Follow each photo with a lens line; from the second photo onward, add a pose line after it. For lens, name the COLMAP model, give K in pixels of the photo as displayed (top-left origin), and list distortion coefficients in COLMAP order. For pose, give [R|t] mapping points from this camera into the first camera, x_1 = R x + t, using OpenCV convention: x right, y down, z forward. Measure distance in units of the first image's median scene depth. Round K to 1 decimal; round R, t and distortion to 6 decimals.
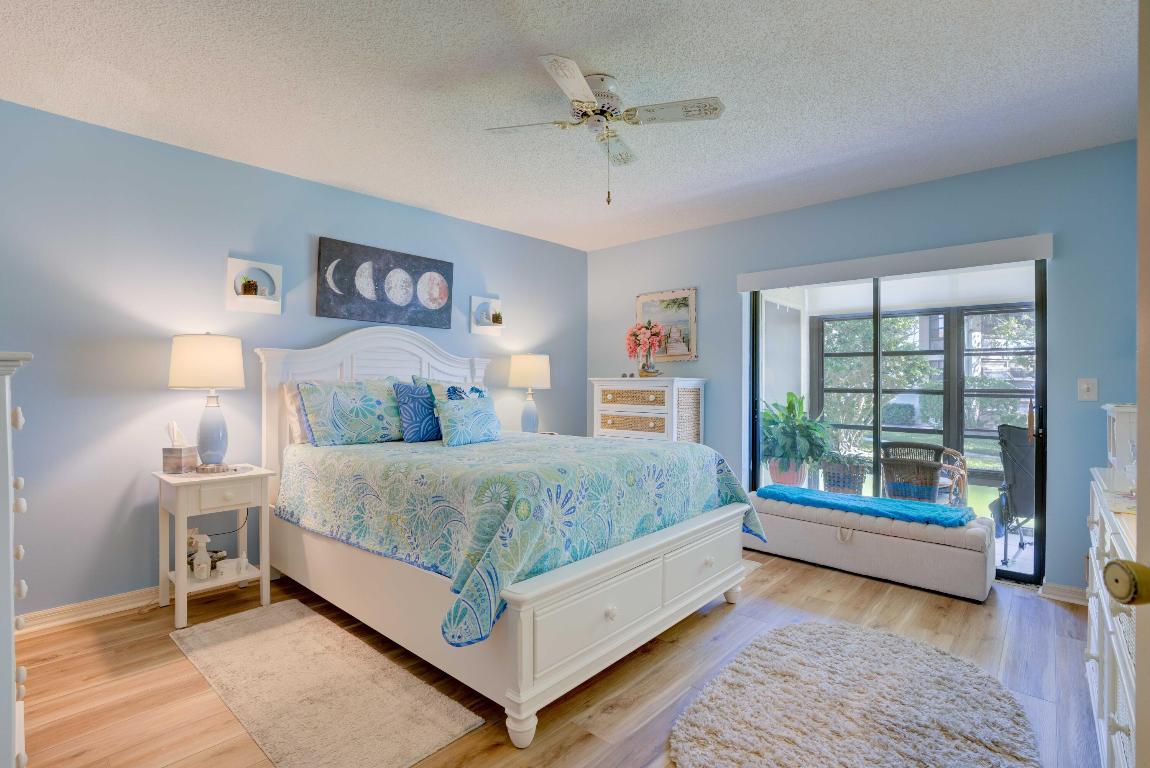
lens RADIAL K [[531.9, 0, 569.2], [0, 531.9, 383.1], [0, 0, 1]] dist [-0.087679, 0.024906]
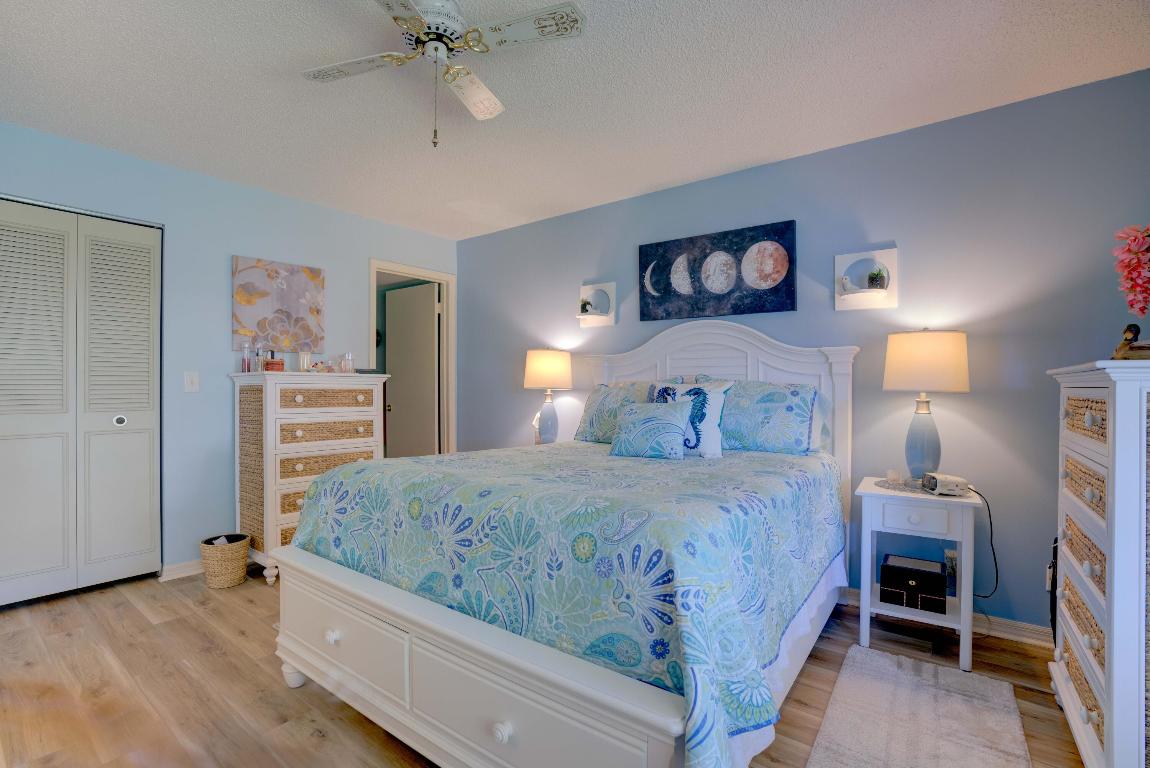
lens RADIAL K [[531.9, 0, 569.2], [0, 531.9, 383.1], [0, 0, 1]] dist [-0.087679, 0.024906]
pose [[0.092897, -0.011259, -0.995612, 0.538754], [0.001312, 0.999937, -0.011185, 0.008199], [0.995675, -0.000267, 0.092905, 0.712882]]
